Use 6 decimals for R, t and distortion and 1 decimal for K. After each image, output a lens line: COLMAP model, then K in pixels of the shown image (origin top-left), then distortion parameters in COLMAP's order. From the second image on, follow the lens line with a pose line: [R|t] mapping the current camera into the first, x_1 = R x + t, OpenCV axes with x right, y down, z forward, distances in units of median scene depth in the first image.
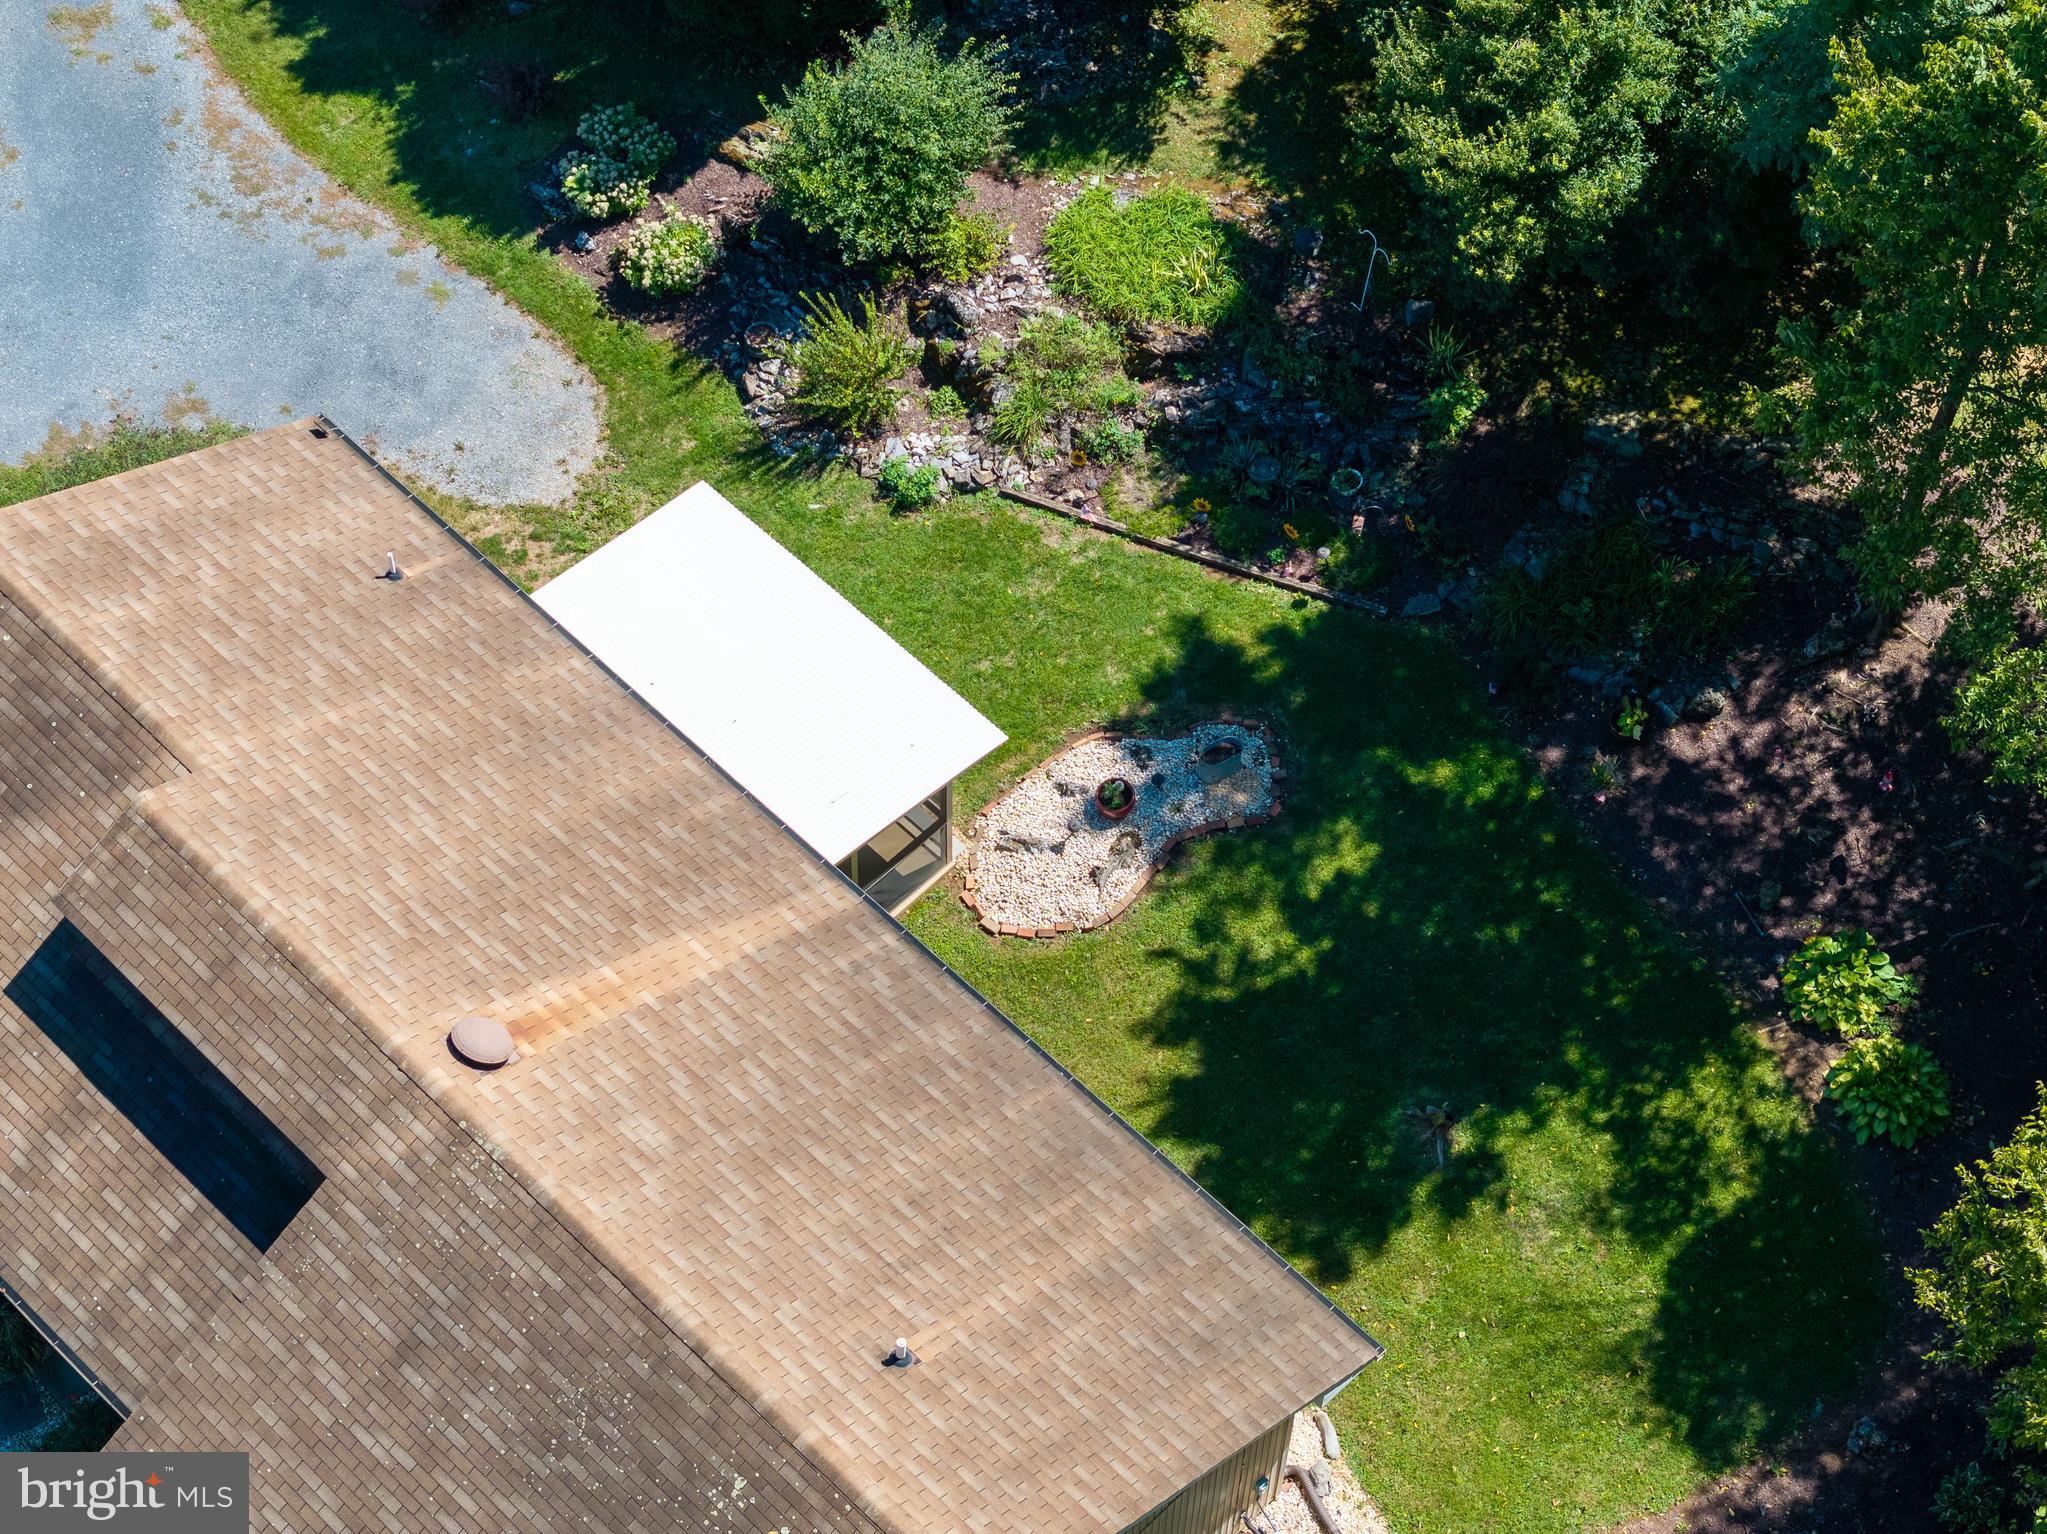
lens RADIAL K [[4132.9, 0, 1036.1], [0, 4132.9, 786.7], [0, 0, 1]] dist [-0.100496, 0.000000]
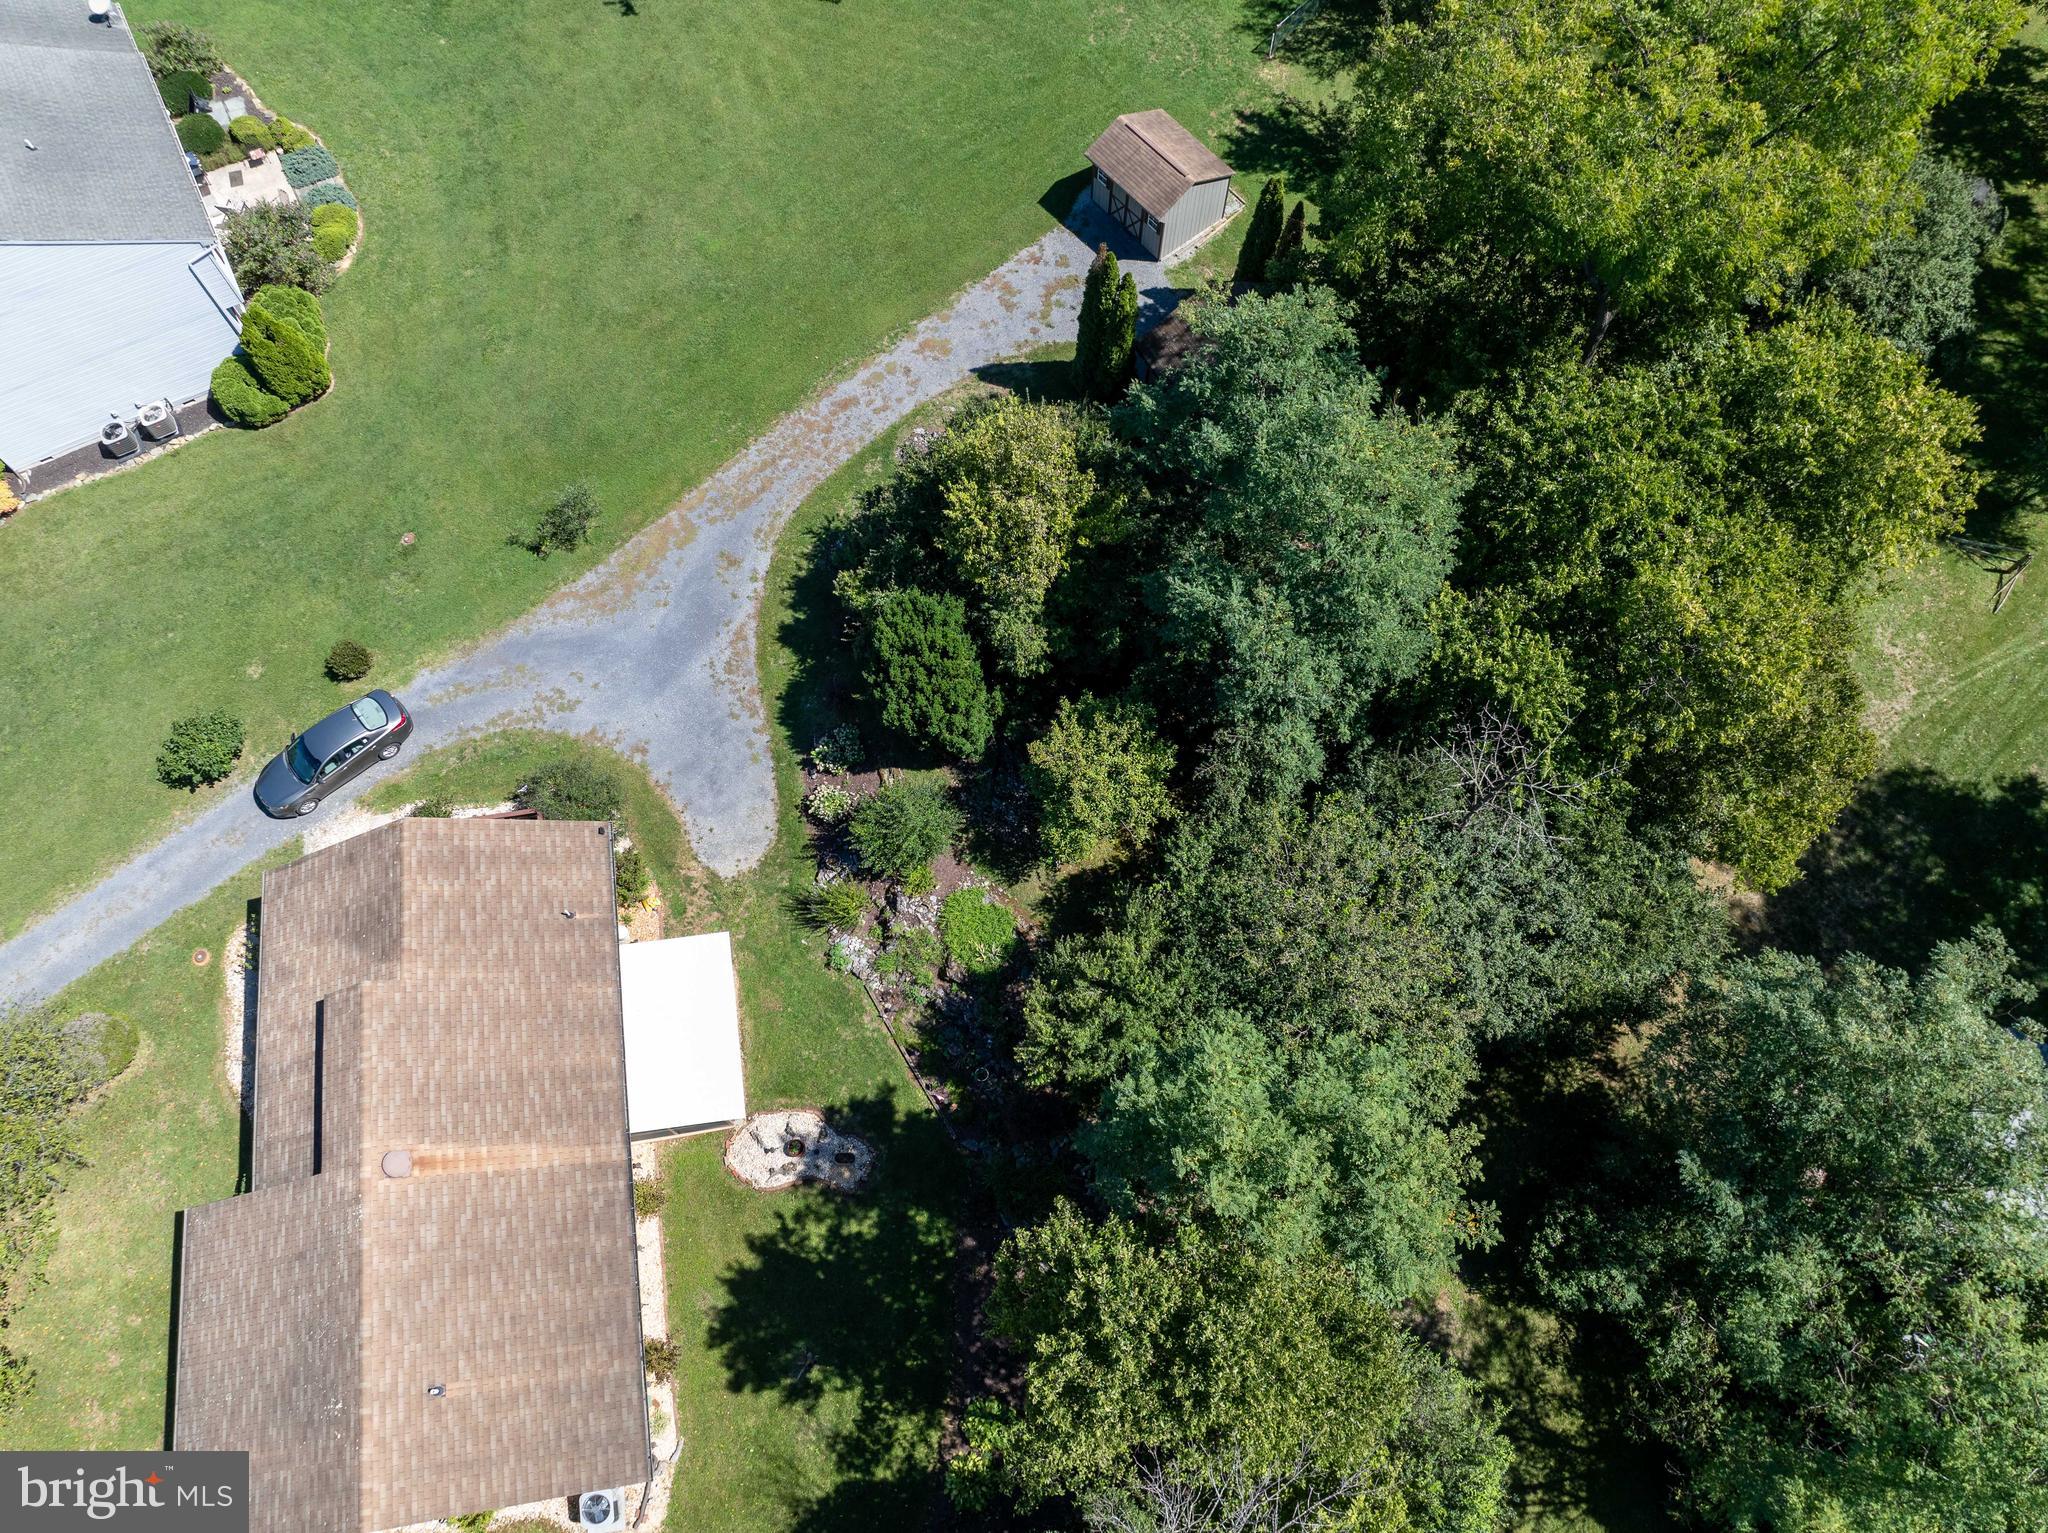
lens RADIAL K [[1449.7, 0, 1016.5], [0, 1449.7, 767.8], [0, 0, 1]] dist [-0.046940, 0.024013]
pose [[0.808907, 0.538167, -0.236739, 0.197856], [-0.490262, 0.839678, 0.233633, -0.430471], [0.324518, -0.072924, 0.943064, 0.296631]]
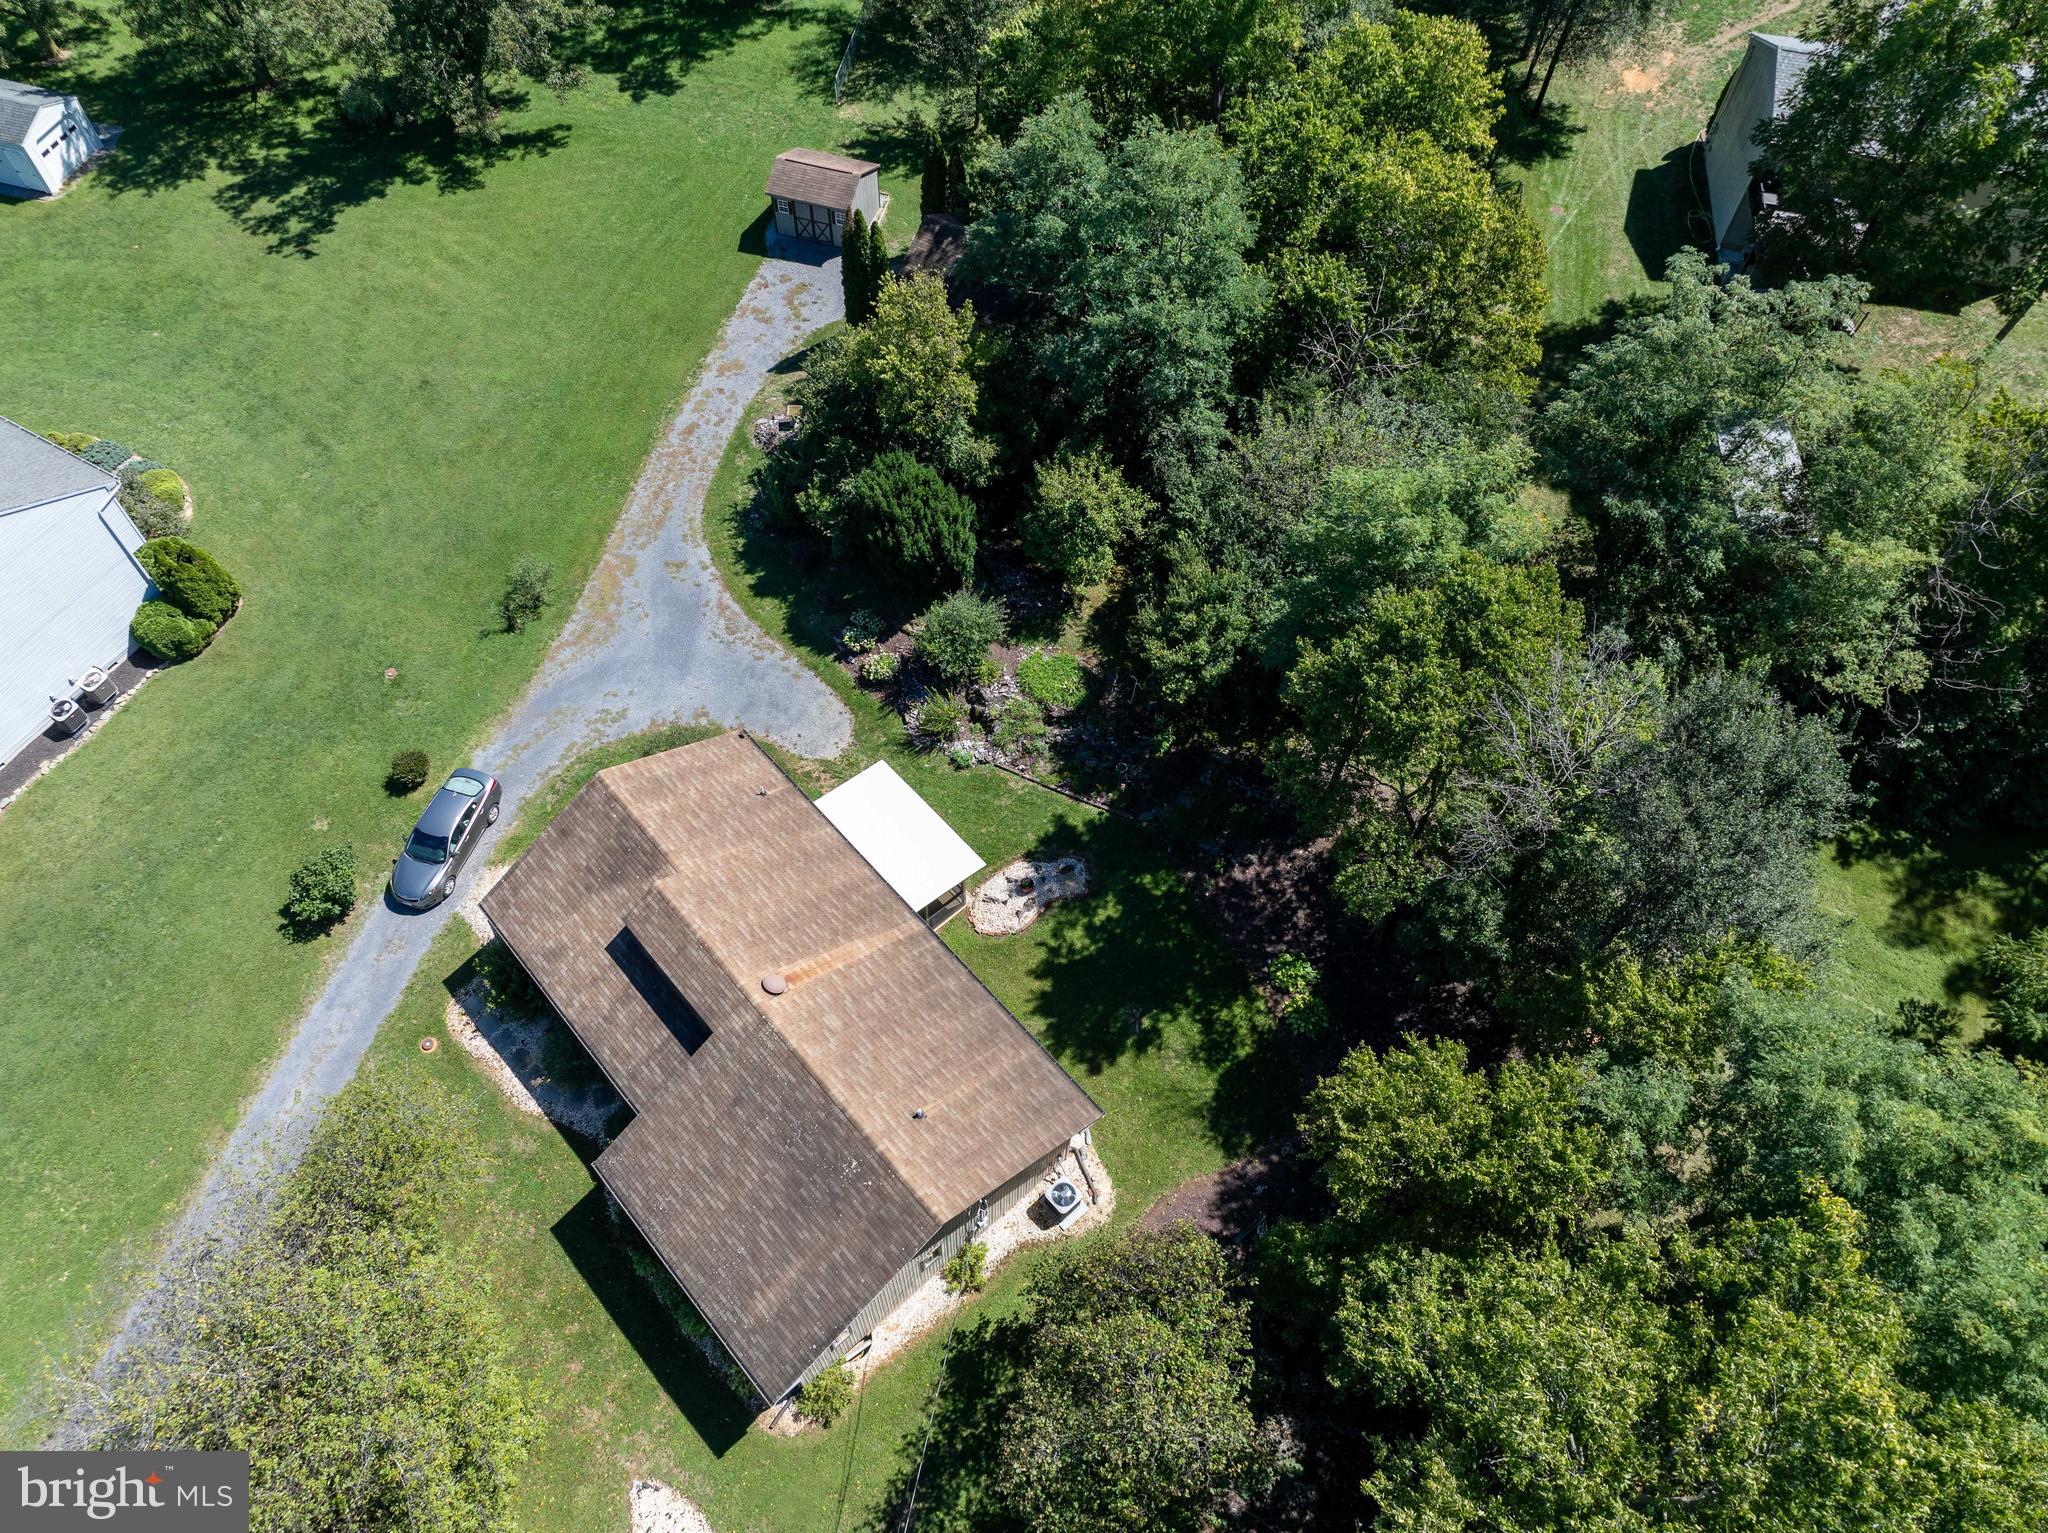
lens RADIAL K [[1449.7, 0, 1021.5], [0, 1449.7, 762.5], [0, 0, 1]] dist [-0.046940, 0.024013]
pose [[0.998115, 0.051336, -0.033623, 0.044045], [-0.051445, 0.998673, -0.002389, -0.076170], [0.033456, 0.004114, 0.999432, 0.050425]]
